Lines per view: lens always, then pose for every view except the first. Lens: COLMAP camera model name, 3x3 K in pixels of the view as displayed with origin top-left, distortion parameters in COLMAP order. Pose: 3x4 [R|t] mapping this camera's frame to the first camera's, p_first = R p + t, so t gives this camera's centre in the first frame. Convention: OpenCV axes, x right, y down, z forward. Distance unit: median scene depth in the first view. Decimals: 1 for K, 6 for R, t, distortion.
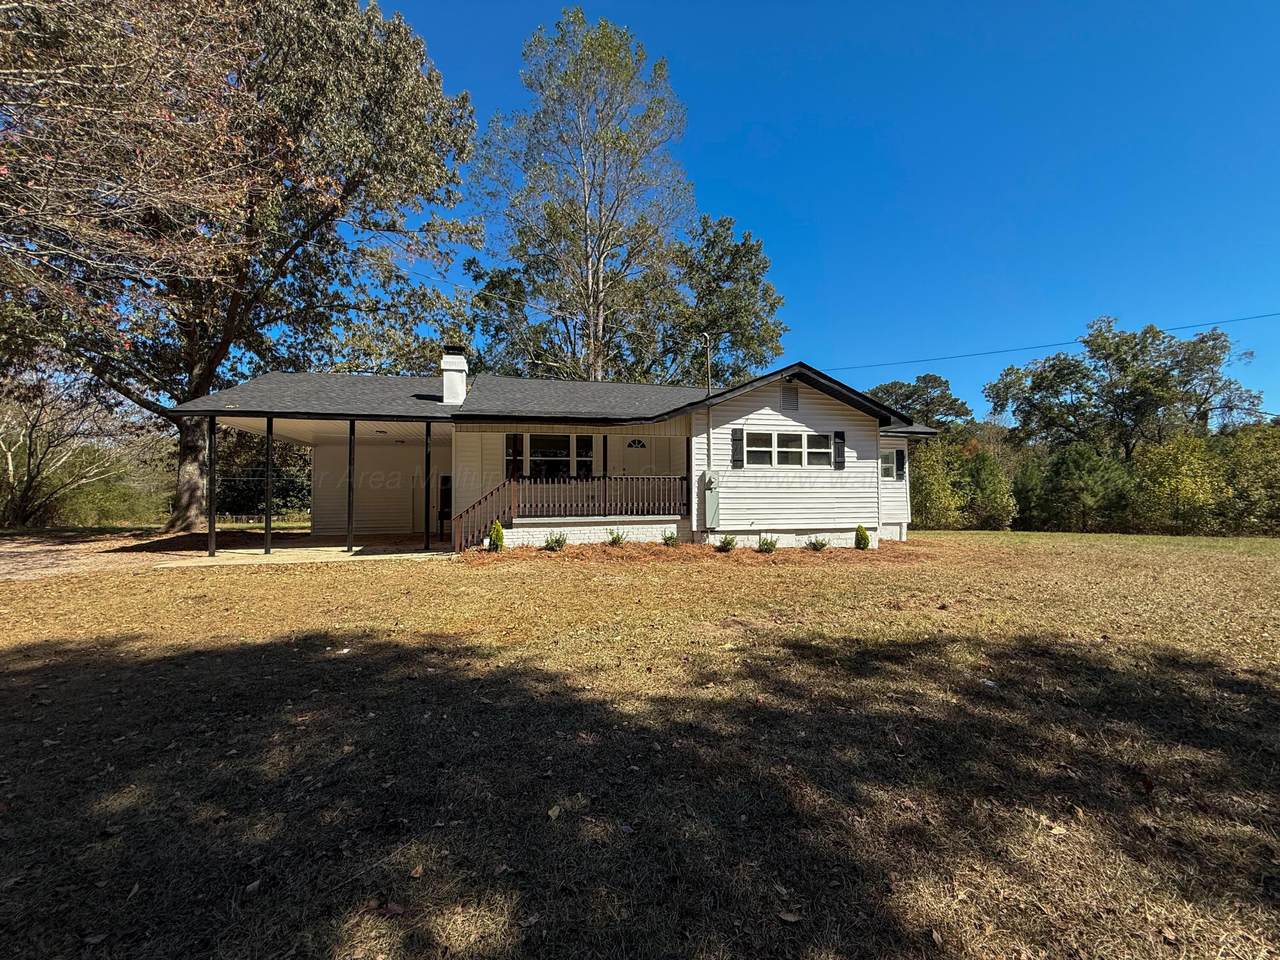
lens RADIAL K [[512.0, 0, 642.6], [0, 512.0, 481.3], [0, 0, 1]] dist [0.003100, -0.000082]
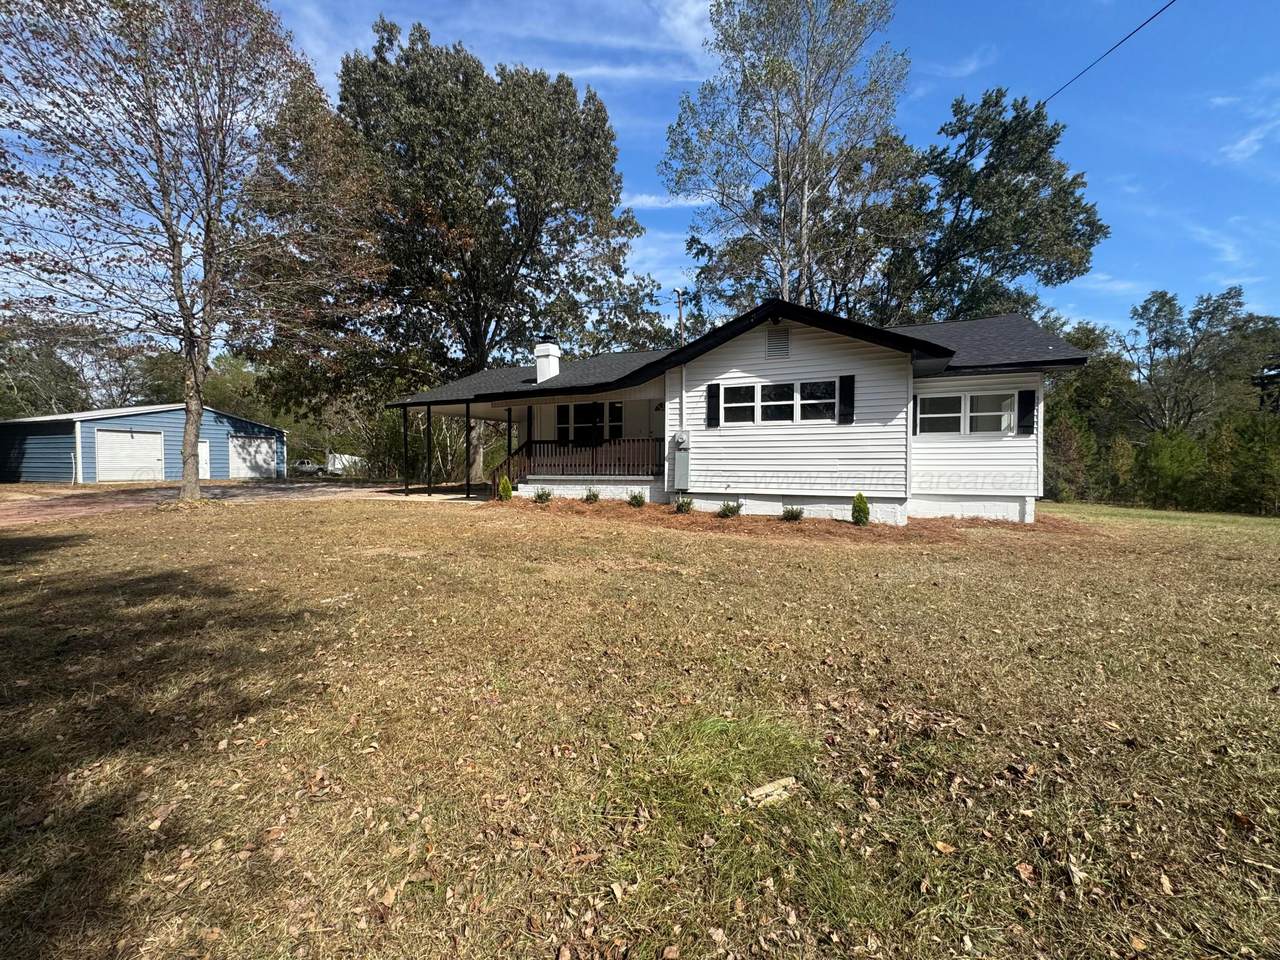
lens RADIAL K [[513.2, 0, 638.0], [0, 513.2, 477.9], [0, 0, 1]] dist [0.000756, 0.000565]
pose [[0.791137, 0.021201, -0.611271, 0.588944], [0.013878, 0.998520, 0.052593, 0.014218], [0.611481, -0.050091, 0.789672, 0.157252]]
